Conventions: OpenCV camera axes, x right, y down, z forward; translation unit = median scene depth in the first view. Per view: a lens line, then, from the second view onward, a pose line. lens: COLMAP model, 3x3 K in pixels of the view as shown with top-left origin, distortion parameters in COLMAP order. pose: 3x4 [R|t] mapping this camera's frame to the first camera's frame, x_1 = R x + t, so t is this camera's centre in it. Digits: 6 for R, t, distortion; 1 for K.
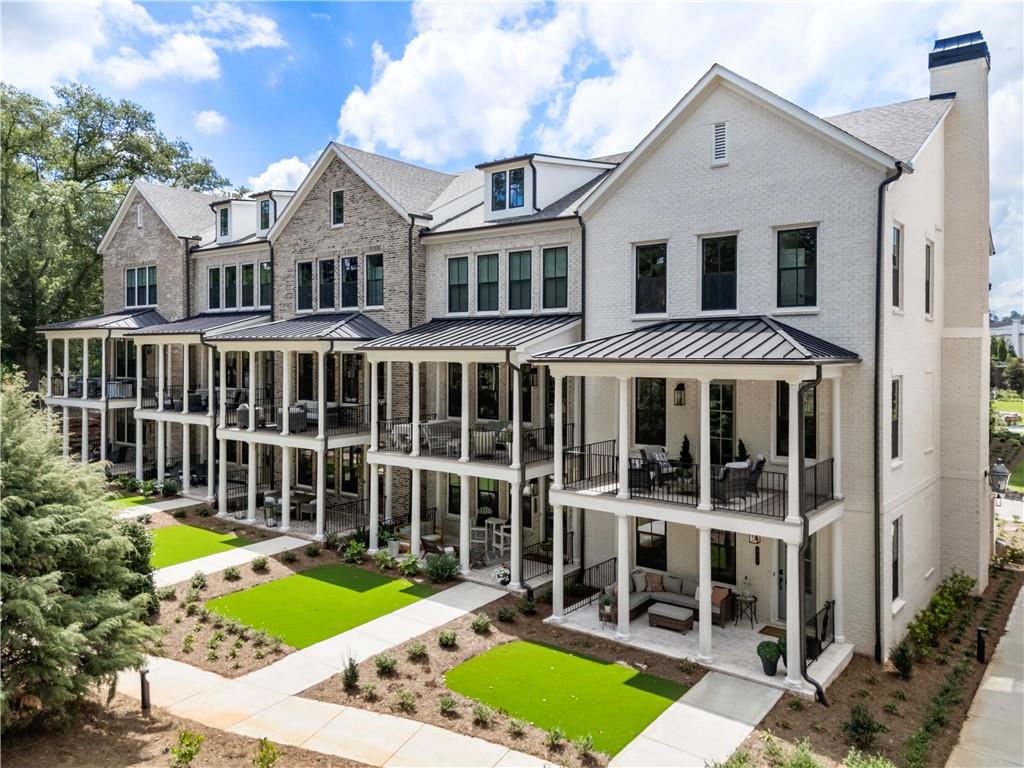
lens RADIAL K [[779.5, 0, 509.5], [0, 779.5, 359.4], [0, 0, 1]] dist [0.083611, -0.057520]
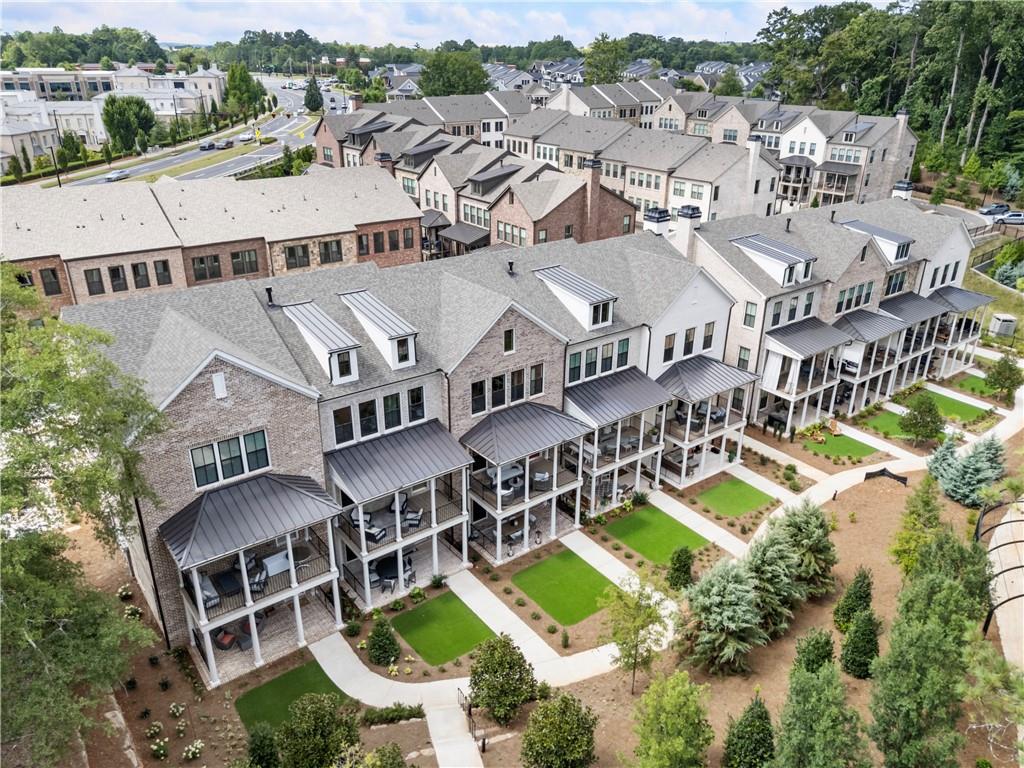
lens RADIAL K [[729.9, 0, 512.0], [0, 729.9, 384.0], [0, 0, 1]] dist [0.071706, -0.045175]
pose [[0.250323, -0.389560, 0.886330, -1.941688], [0.002596, 0.915744, 0.401754, -0.891438], [-0.968159, -0.098267, 0.230243, 0.925934]]
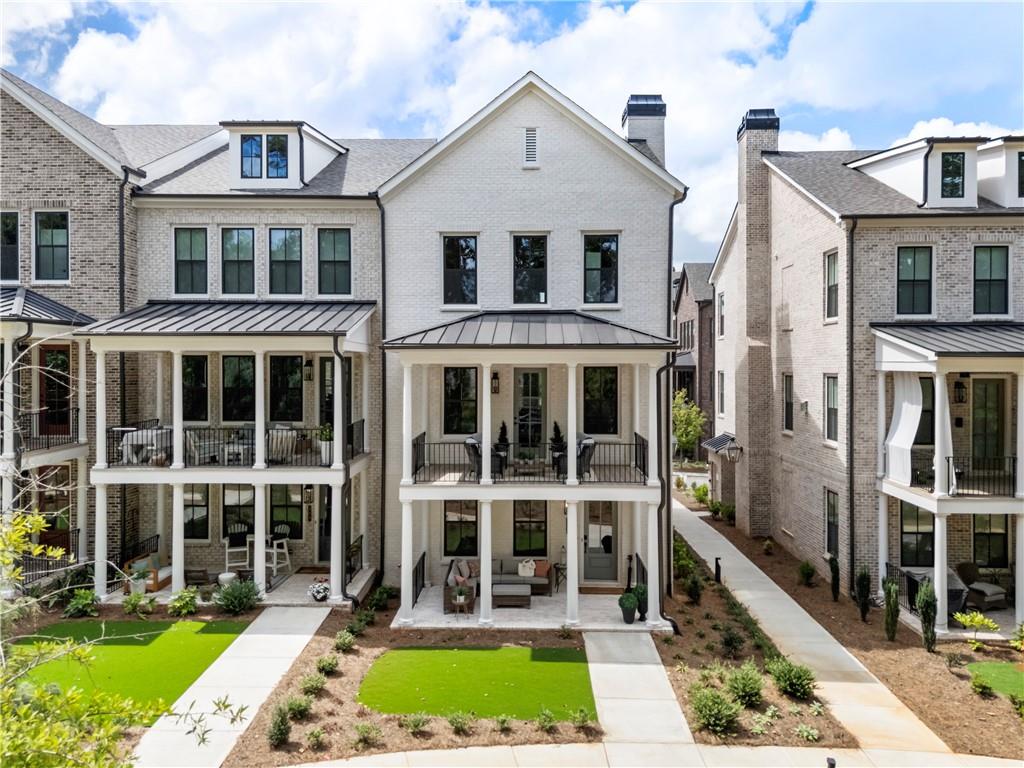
lens RADIAL K [[773.6, 0, 526.5], [0, 773.6, 370.2], [0, 0, 1]] dist [0.090591, -0.102990]
pose [[0.794166, -0.005486, 0.607676, -0.354649], [0.004310, 0.999985, 0.003395, 0.023403], [-0.607685, -0.000077, 0.794178, 0.151828]]
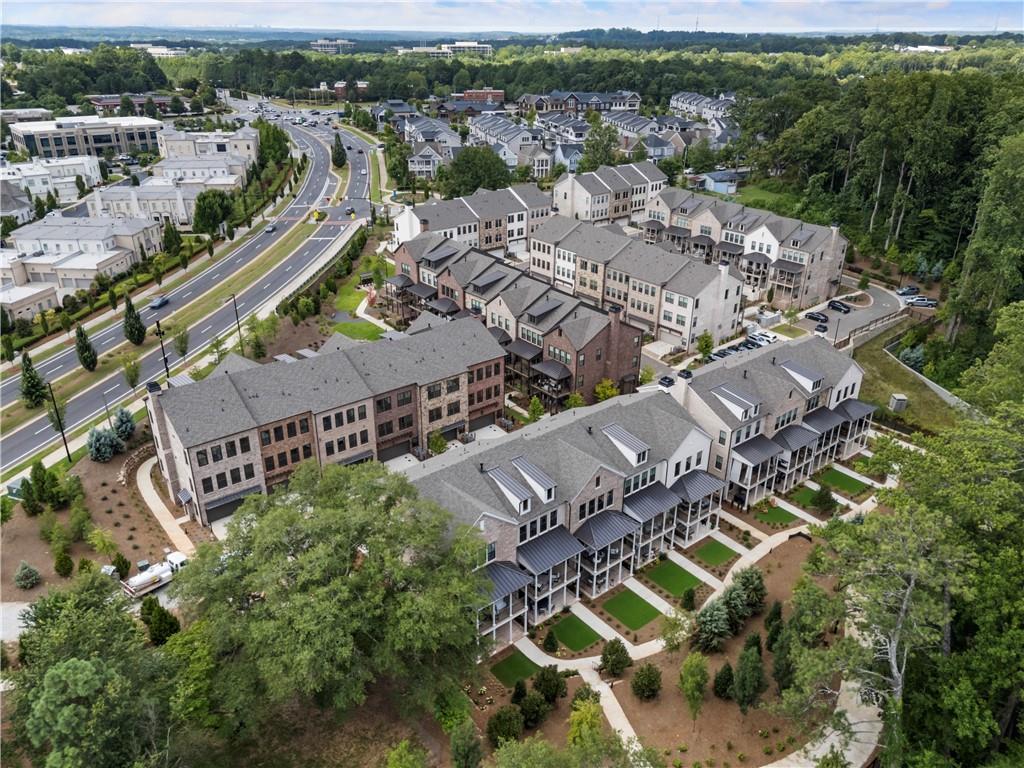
lens RADIAL K [[729.9, 0, 512.0], [0, 729.9, 384.0], [0, 0, 1]] dist [0.071706, -0.045175]
pose [[0.215985, -0.410822, 0.885763, -3.279310], [0.002346, 0.907391, 0.420281, -2.151463], [-0.976394, -0.088696, 0.196947, 1.117446]]
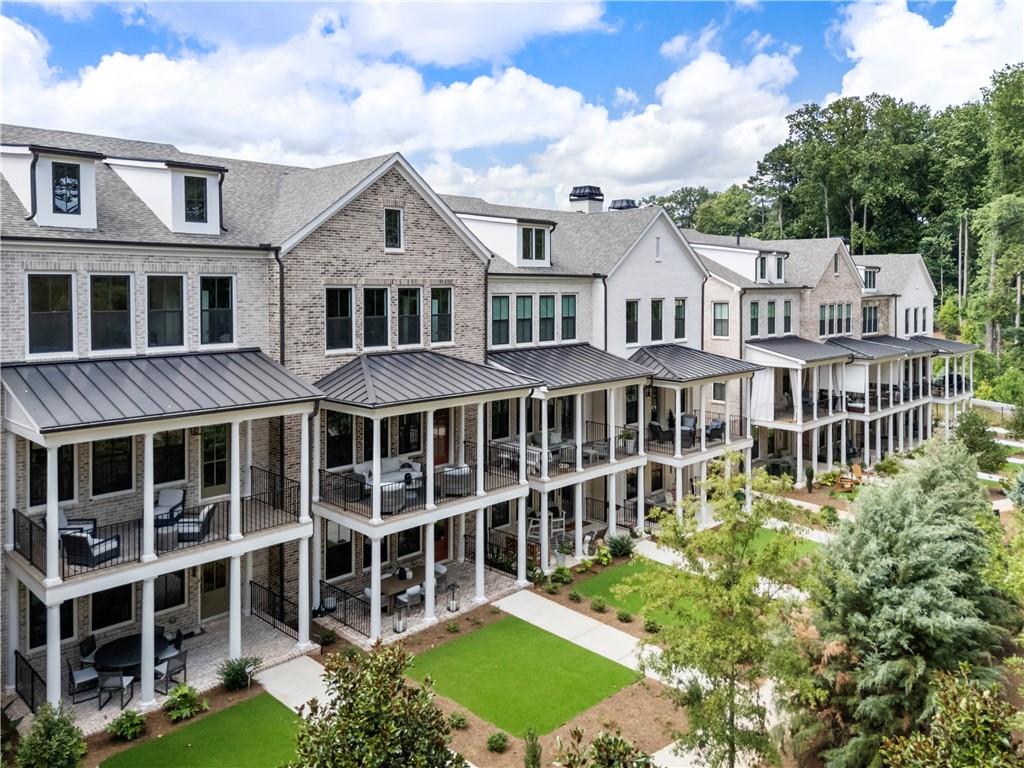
lens RADIAL K [[766.7, 0, 512.2], [0, 766.7, 302.9], [0, 0, 1]] dist [0.080968, -0.094644]
pose [[0.102417, -0.018356, 0.994572, -1.415592], [0.011251, 0.999787, 0.017293, -0.170734], [-0.994678, 0.009419, 0.102602, 1.068939]]
